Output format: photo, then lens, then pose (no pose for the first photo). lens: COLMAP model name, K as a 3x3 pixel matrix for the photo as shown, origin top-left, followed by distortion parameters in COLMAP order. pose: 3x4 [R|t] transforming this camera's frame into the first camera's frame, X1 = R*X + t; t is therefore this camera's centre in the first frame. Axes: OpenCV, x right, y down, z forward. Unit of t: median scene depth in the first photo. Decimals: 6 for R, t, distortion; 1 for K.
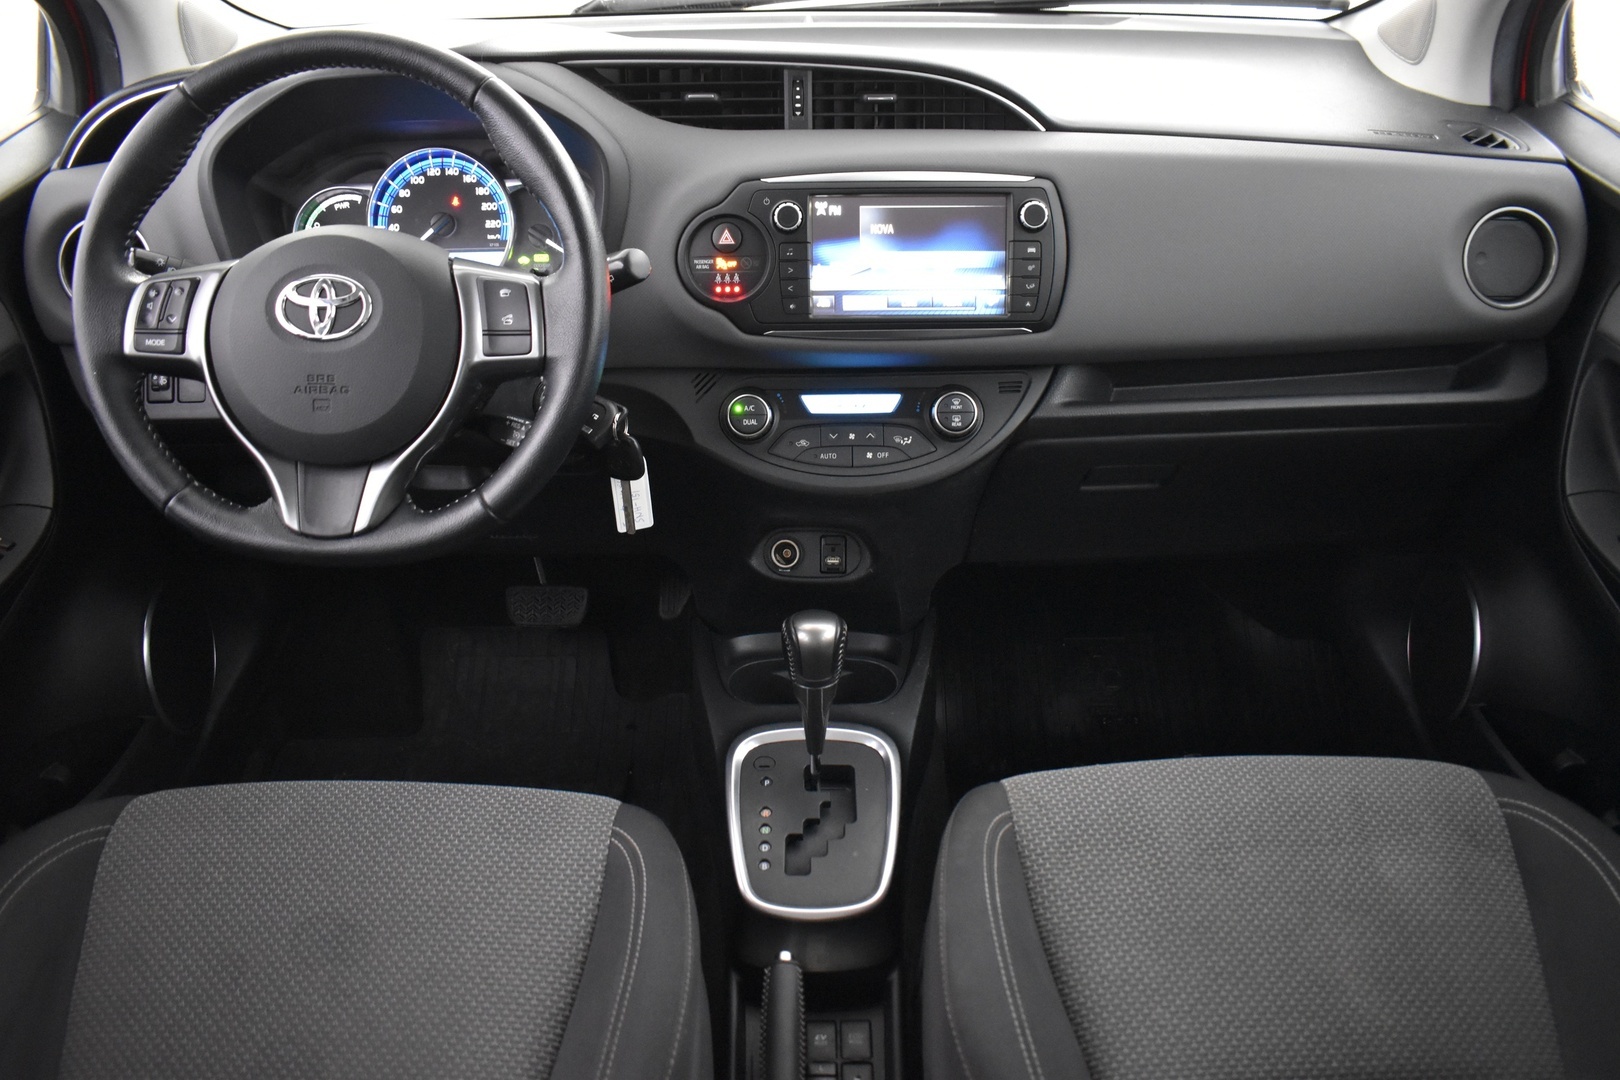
lens RADIAL K [[1258.8, 0, 814.5], [0, 1258.8, 539.6], [0, 0, 1]] dist [-0.090420, 0.010387]
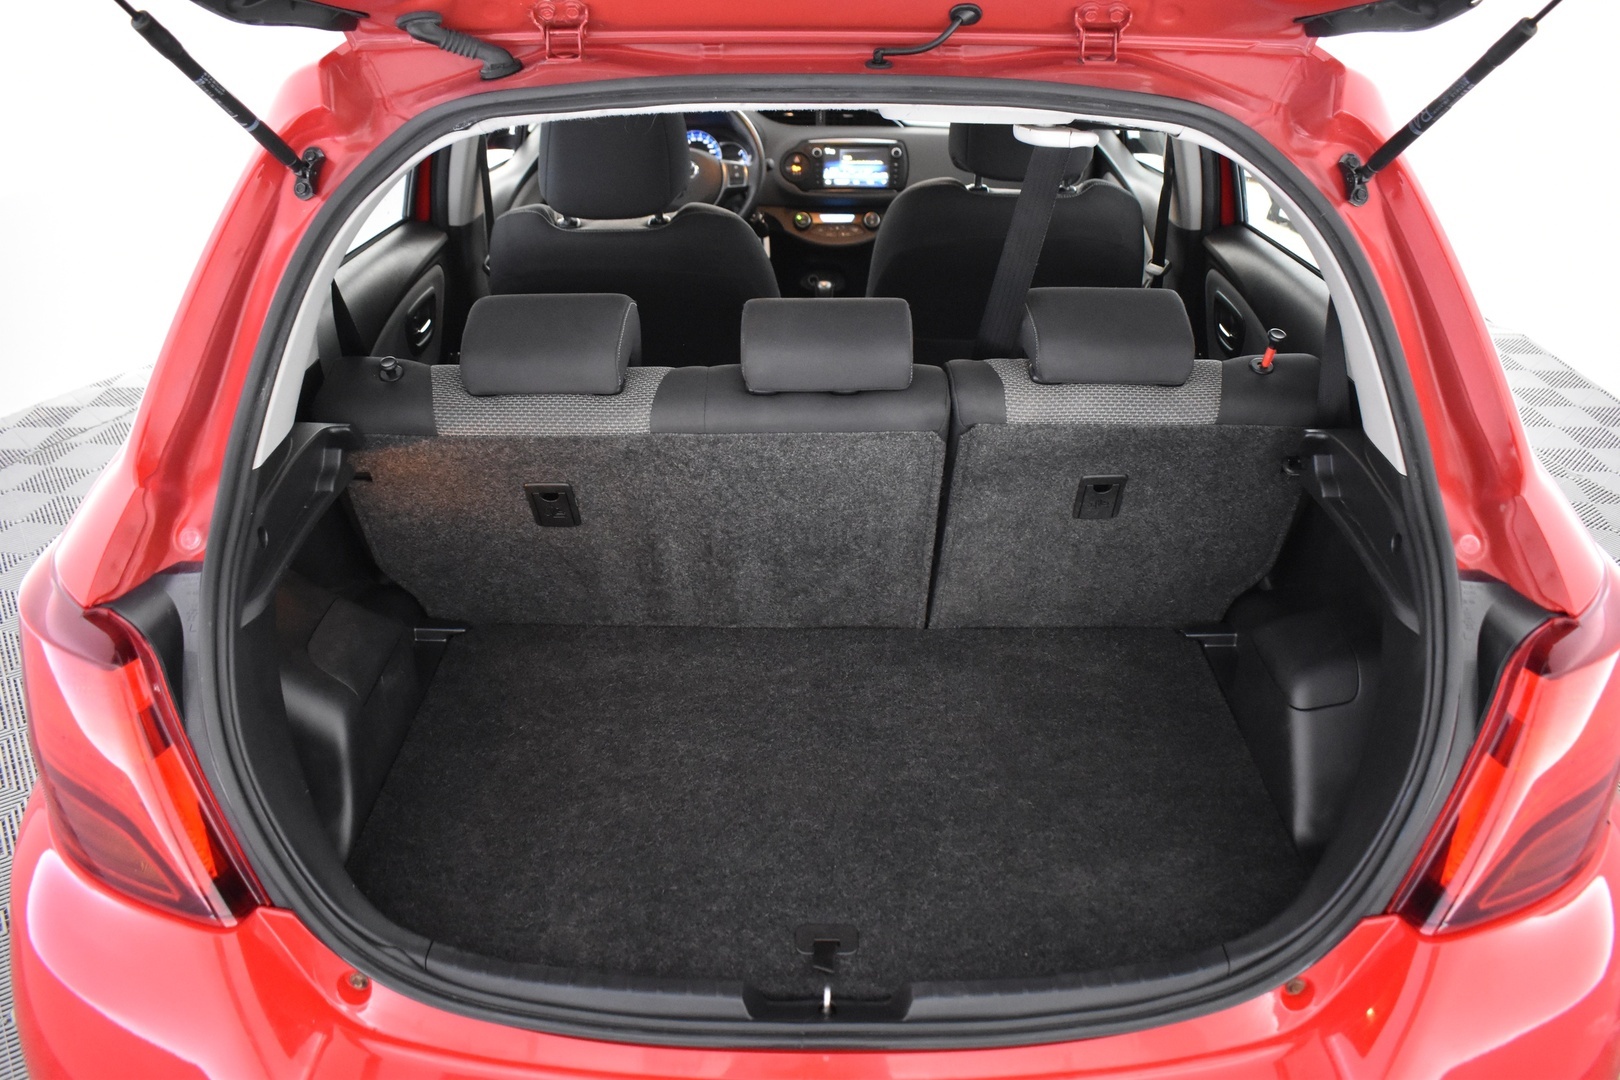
lens RADIAL K [[1258.8, 0, 813.3], [0, 1258.8, 536.5], [0, 0, 1]] dist [-0.090420, 0.010387]
pose [[0.999884, 0.012929, -0.008025, 0.006417], [-0.013227, 0.999180, -0.038273, 0.800550], [0.007523, 0.038375, 0.999235, -2.028166]]
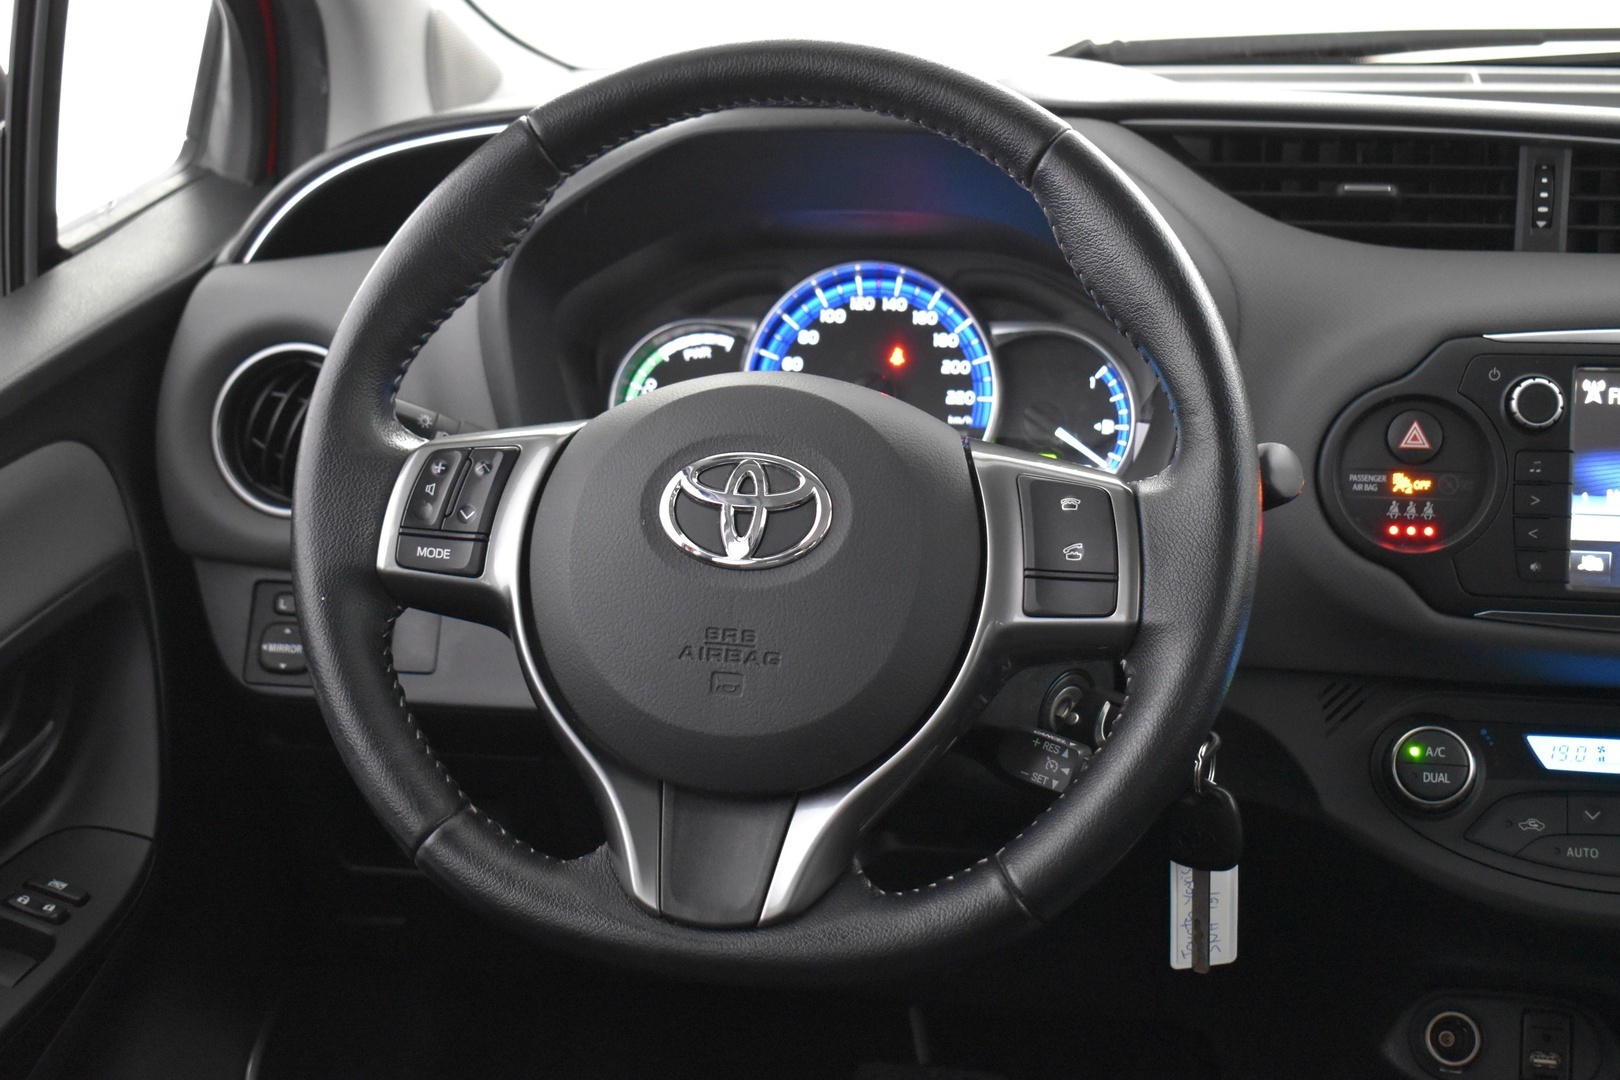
lens RADIAL K [[2239.2, 0, 809.7], [0, 2239.2, 540.5], [0, 0, 1]] dist [-0.038414, 0.000000]
pose [[0.982443, 0.048286, -0.180207, -0.152841], [-0.085222, 0.975411, -0.203250, 0.024154], [0.165962, 0.215040, 0.962400, 0.026826]]
